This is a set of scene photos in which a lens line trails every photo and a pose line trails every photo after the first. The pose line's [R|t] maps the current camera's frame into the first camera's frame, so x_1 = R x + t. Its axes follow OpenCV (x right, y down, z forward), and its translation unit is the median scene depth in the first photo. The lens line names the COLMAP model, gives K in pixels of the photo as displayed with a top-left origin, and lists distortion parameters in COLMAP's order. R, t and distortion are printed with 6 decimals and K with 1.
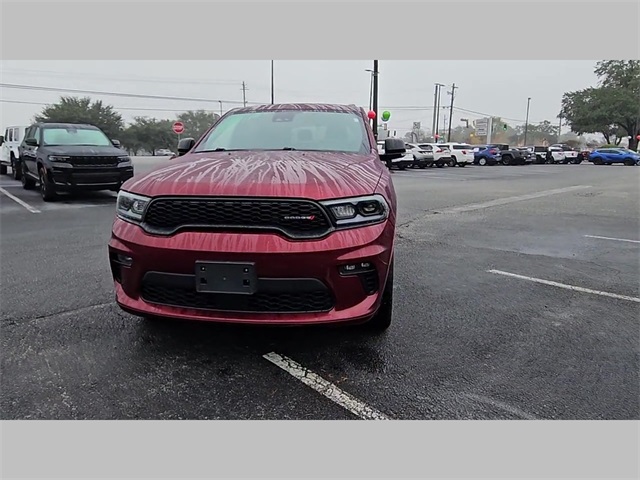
lens RADIAL K [[435.5, 0, 309.9], [0, 435.5, 247.2], [0, 0, 1]] dist [0.006981, -0.002130]
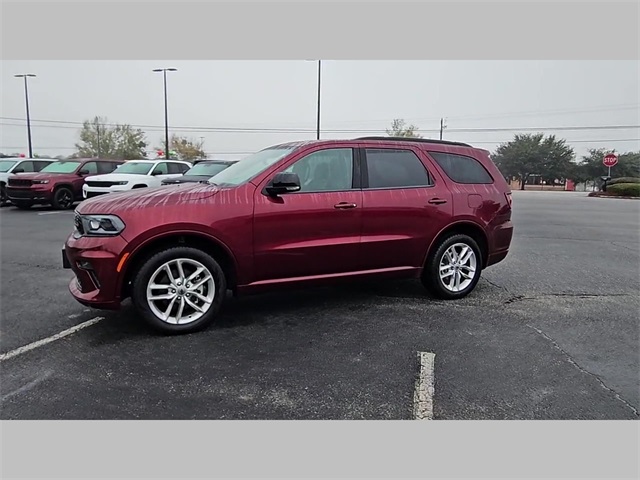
lens RADIAL K [[436.5, 0, 313.5], [0, 436.5, 243.7], [0, 0, 1]] dist [0.011073, -0.009090]
pose [[0.549259, 0.125788, -0.826131, 1.311493], [-0.194804, 0.980642, 0.019798, -0.148502], [0.812629, 0.150060, 0.563131, 0.626477]]
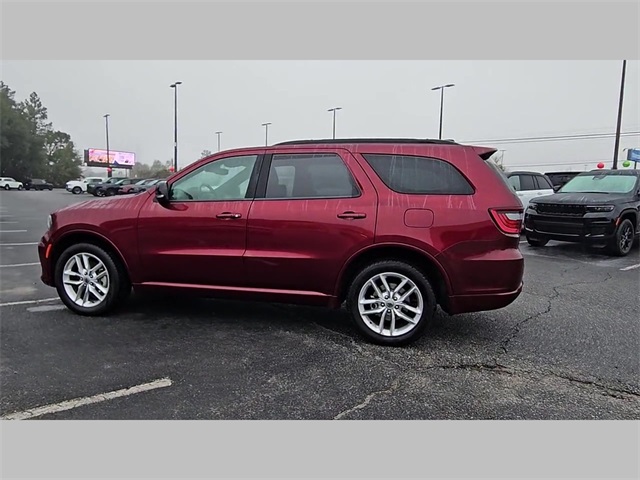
lens RADIAL K [[436.5, 0, 312.3], [0, 436.5, 242.8], [0, 0, 1]] dist [0.011073, -0.009090]
pose [[-0.100937, 0.113769, -0.988366, 1.456908], [-0.231782, 0.963415, 0.134568, -0.365517], [0.967517, 0.242668, -0.070875, 1.598566]]
